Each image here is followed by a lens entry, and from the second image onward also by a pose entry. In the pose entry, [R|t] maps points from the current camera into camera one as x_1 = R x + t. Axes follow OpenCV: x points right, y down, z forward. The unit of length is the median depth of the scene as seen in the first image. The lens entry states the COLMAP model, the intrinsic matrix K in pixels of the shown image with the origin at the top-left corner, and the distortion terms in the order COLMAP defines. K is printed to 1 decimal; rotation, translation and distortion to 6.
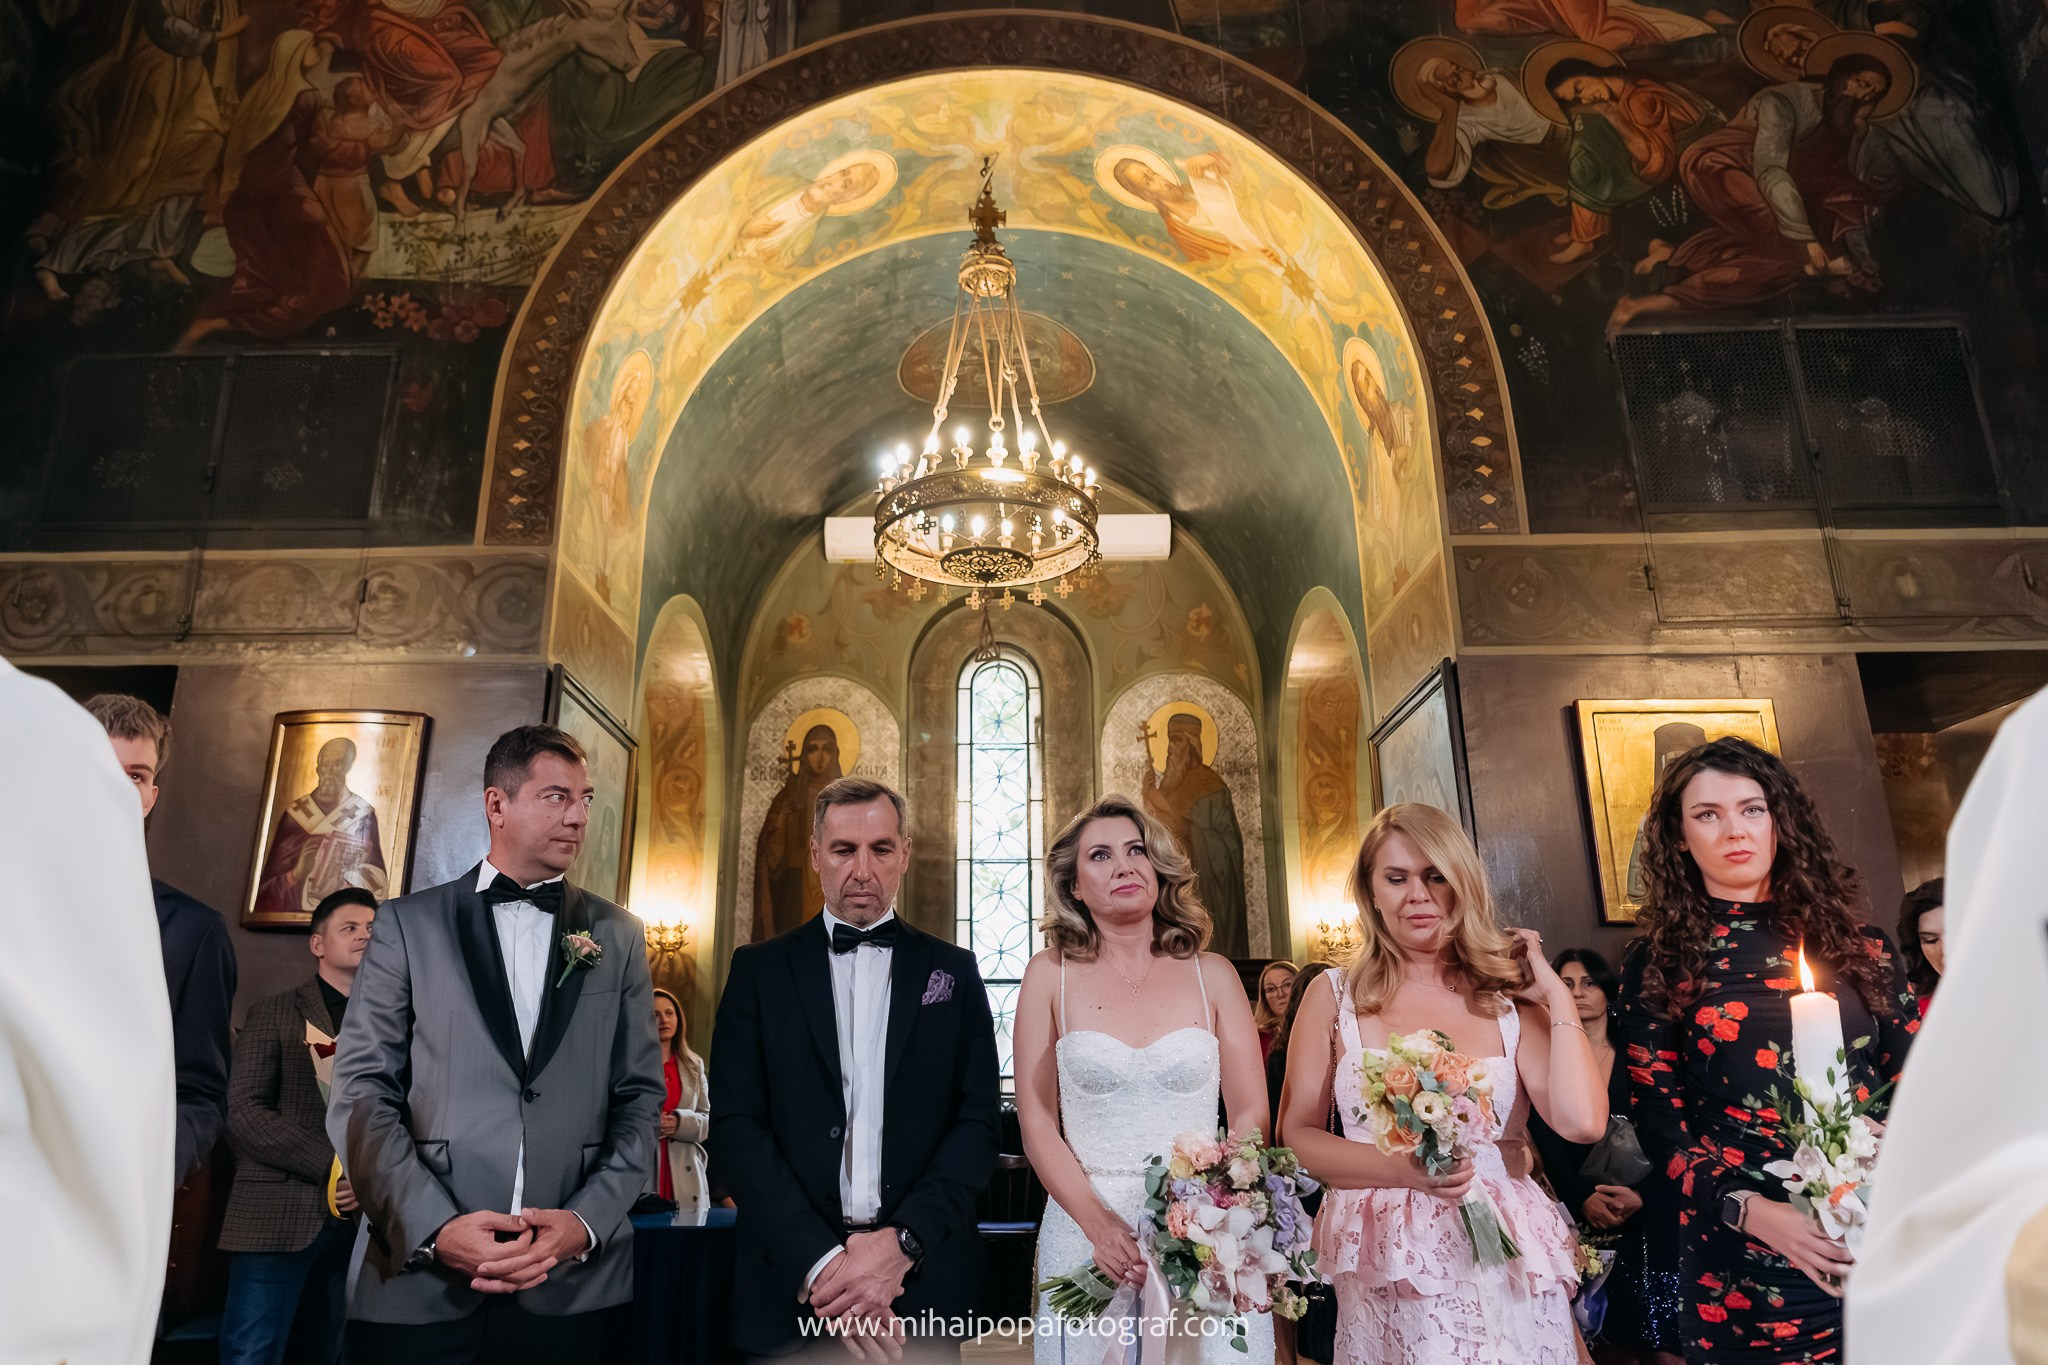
lens RADIAL K [[1387.3, 0, 968.0], [0, 1387.3, 660.6], [0, 0, 1]] dist [0.017610, 0.001403]
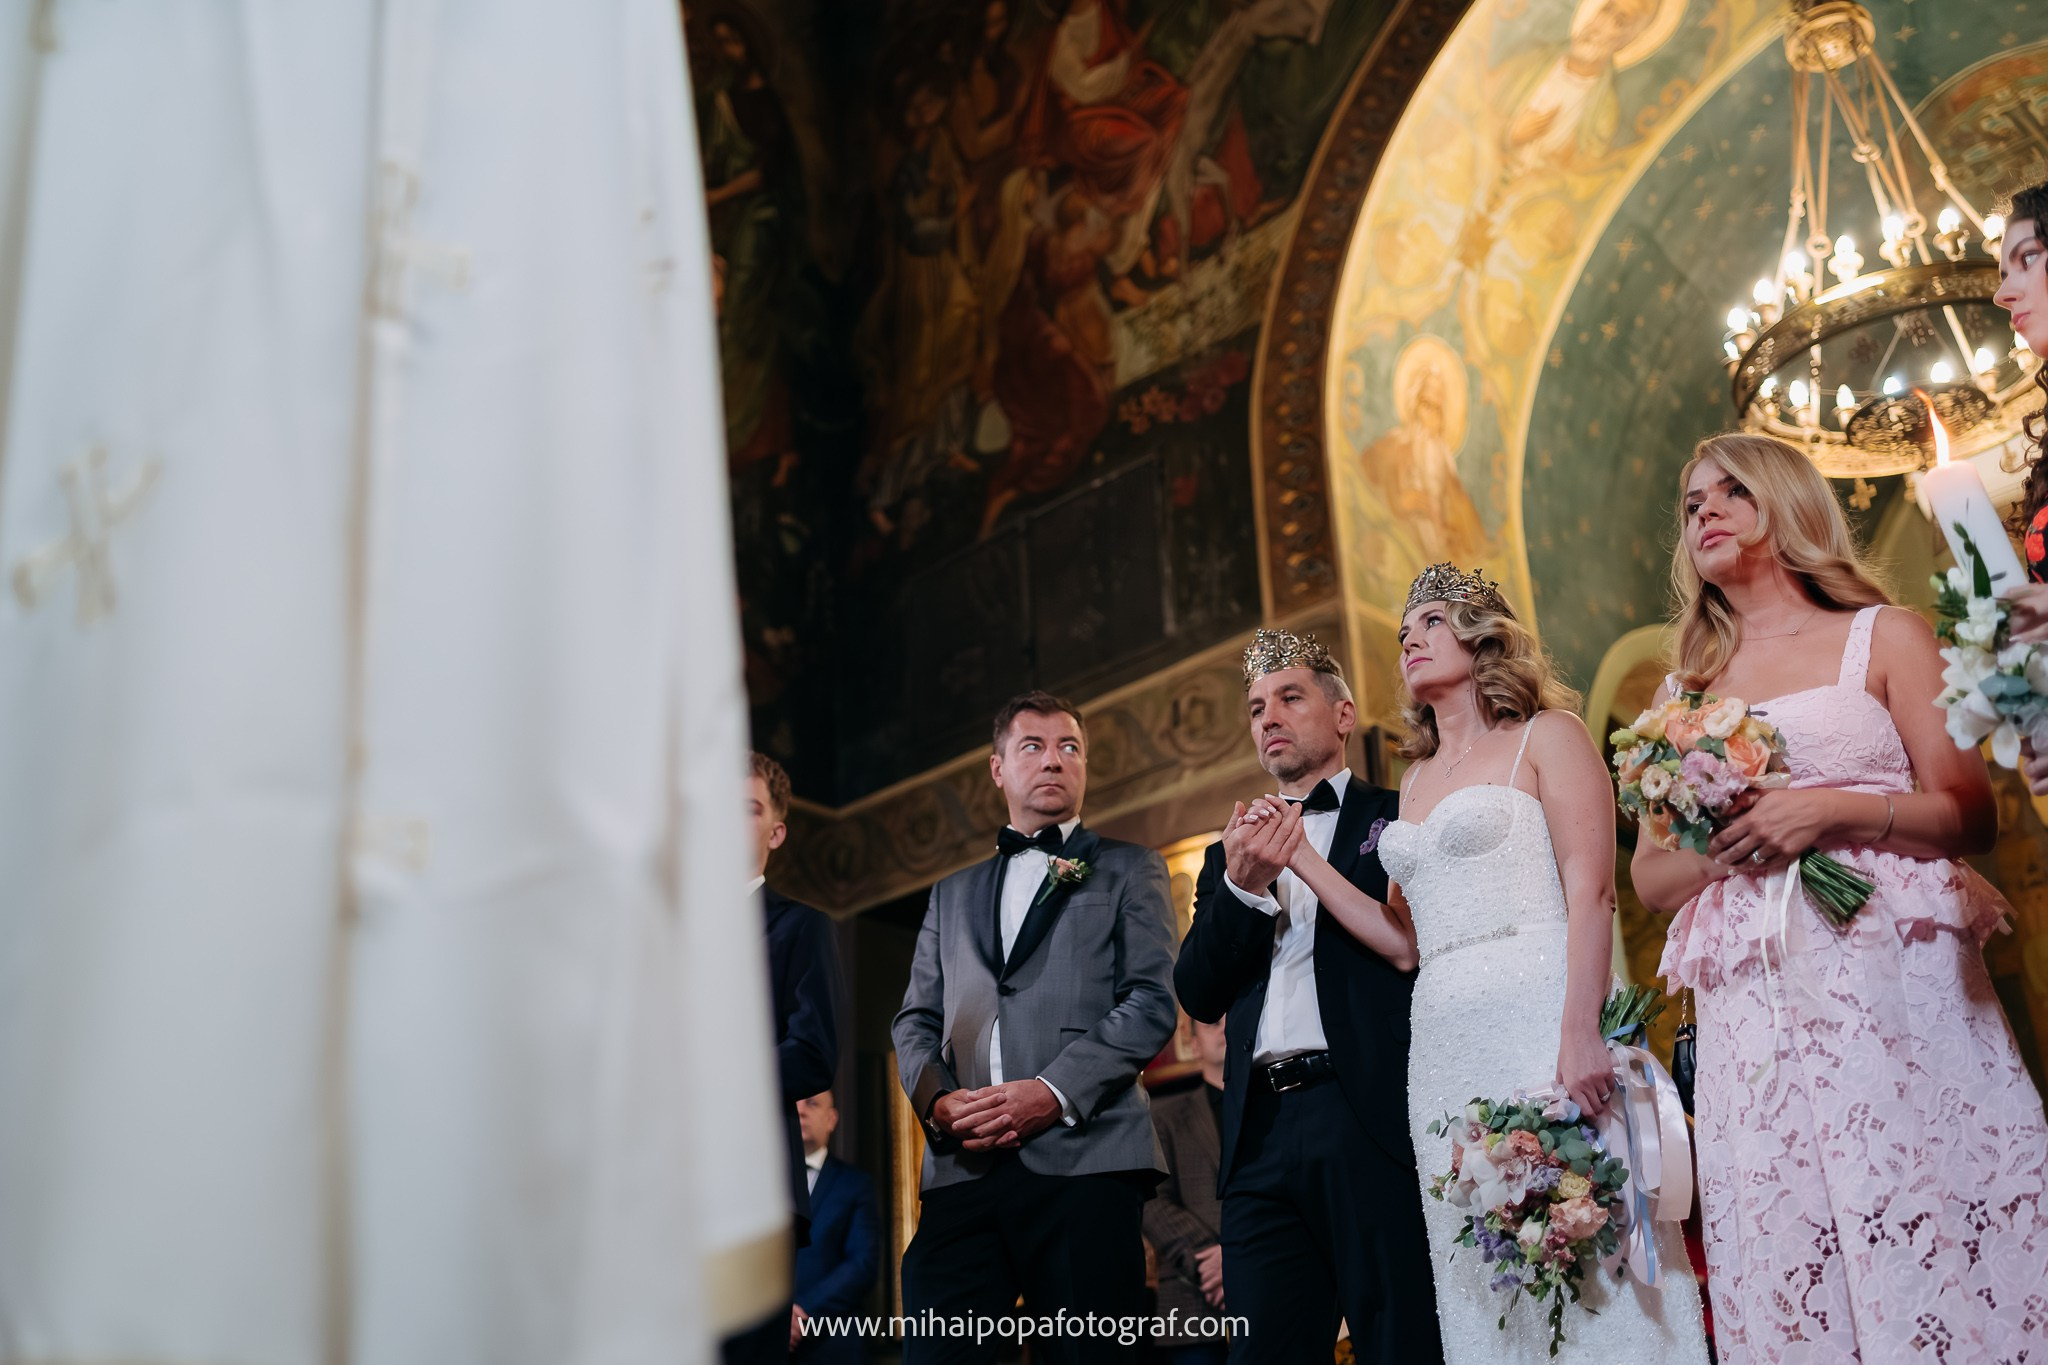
lens RADIAL K [[2075.2, 0, 975.5], [0, 2075.2, 725.8], [0, 0, 1]] dist [0.019593, 0.000000]
pose [[0.728438, -0.292056, -0.619743, 0.265937], [0.235620, 0.956202, -0.173670, 0.143285], [0.643321, -0.019516, 0.765348, -0.089478]]
